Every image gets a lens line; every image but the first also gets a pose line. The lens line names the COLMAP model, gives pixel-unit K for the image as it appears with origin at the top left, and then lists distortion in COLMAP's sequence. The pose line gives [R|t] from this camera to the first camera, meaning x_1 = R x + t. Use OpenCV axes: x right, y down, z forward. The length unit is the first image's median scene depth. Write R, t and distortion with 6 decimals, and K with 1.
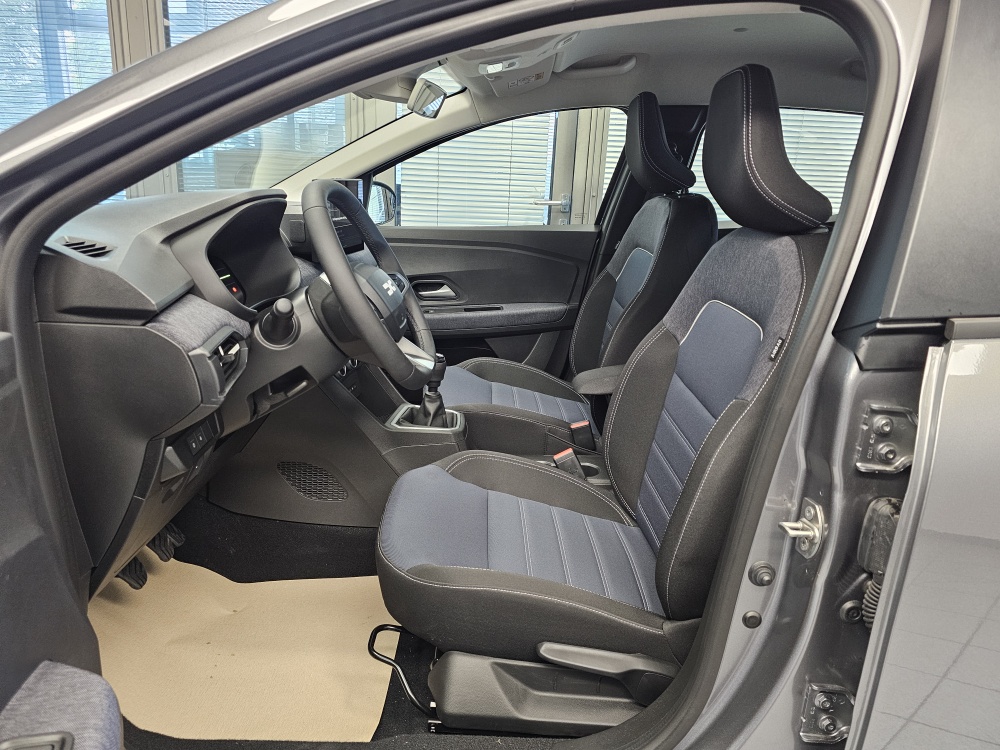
lens RADIAL K [[676.8, 0, 502.2], [0, 676.8, 364.6], [0, 0, 1]] dist [0.063602, -0.077594]
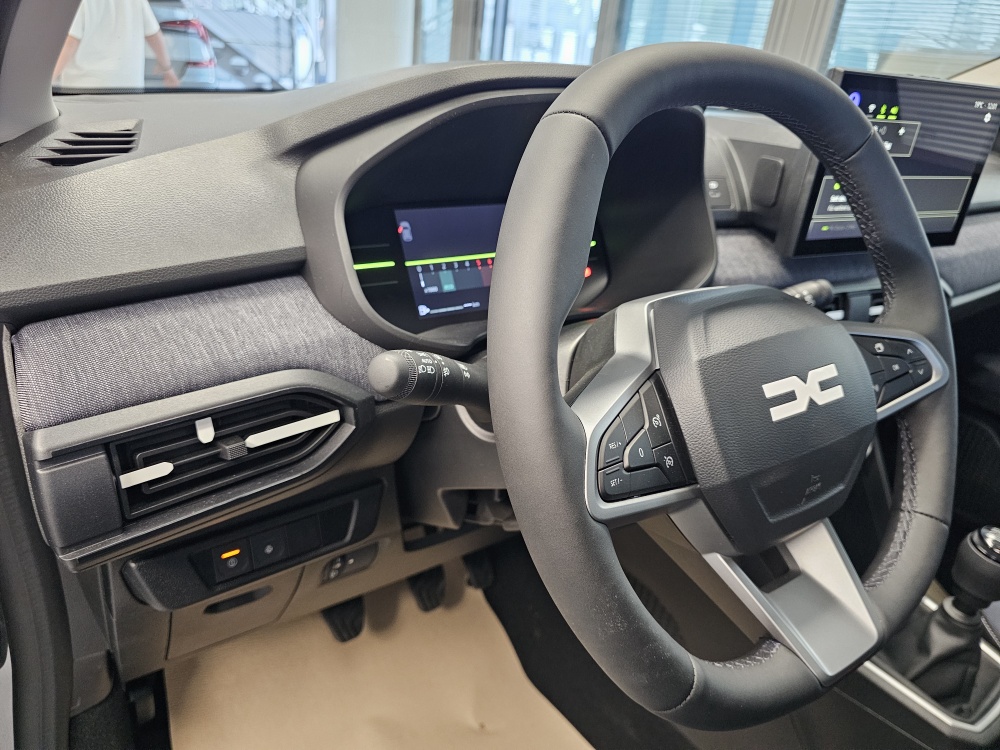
lens RADIAL K [[696.7, 0, 492.5], [0, 696.7, 372.0], [0, 0, 1]] dist [0.059810, -0.096635]
pose [[0.570687, 0.362838, -0.736658, -0.002165], [-0.283782, 0.928957, 0.237710, -0.187686], [0.770574, 0.073392, 0.633111, 0.772995]]
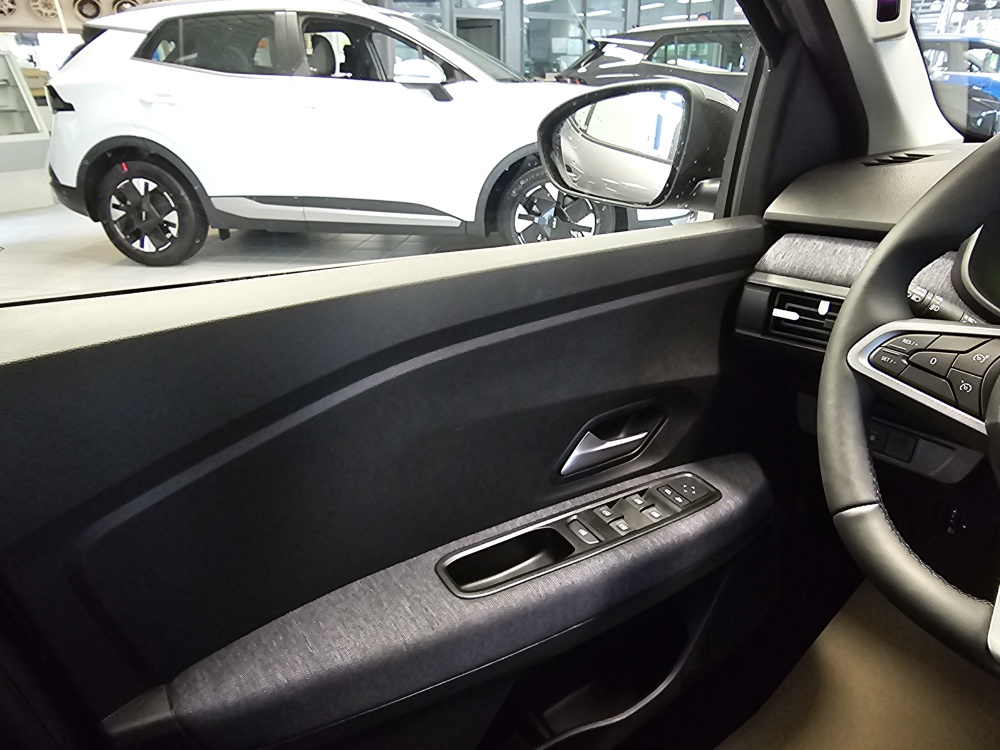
lens RADIAL K [[683.4, 0, 490.9], [0, 683.4, 370.1], [0, 0, 1]] dist [0.000719, -0.002204]
pose [[-0.798012, 0.208142, -0.565556, 0.293237], [-0.171079, 0.821610, 0.543773, -0.281485], [0.577848, 0.530693, -0.620046, 1.164345]]
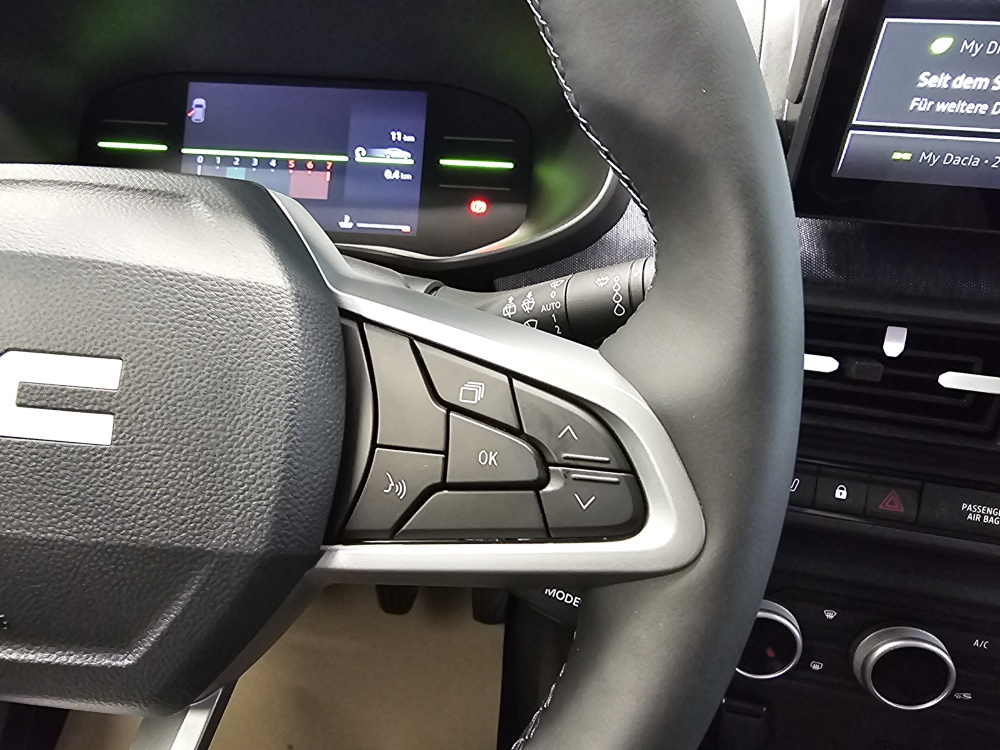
lens RADIAL K [[688.7, 0, 412.5], [0, 688.7, 371.6], [0, 0, 1]] dist [0.000333, -0.000615]
pose [[-0.117421, 0.449918, -0.885317, -0.058887], [-0.286995, 0.838071, 0.463972, -0.244158], [0.950708, 0.308562, 0.030717, 1.259083]]
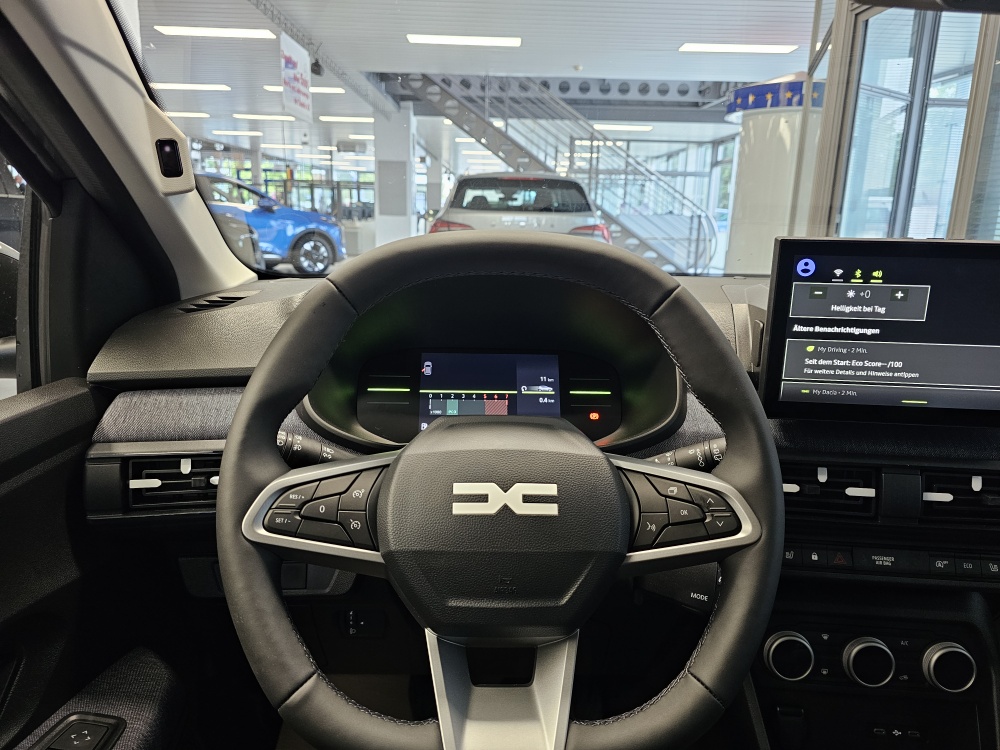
lens RADIAL K [[676.8, 0, 502.2], [0, 676.8, 364.6], [0, 0, 1]] dist [0.063602, -0.077594]
pose [[0.031614, 0.181091, -0.982958, 0.239526], [-0.282870, 0.944864, 0.164975, -0.292536], [0.958637, 0.272834, 0.081097, 1.102162]]
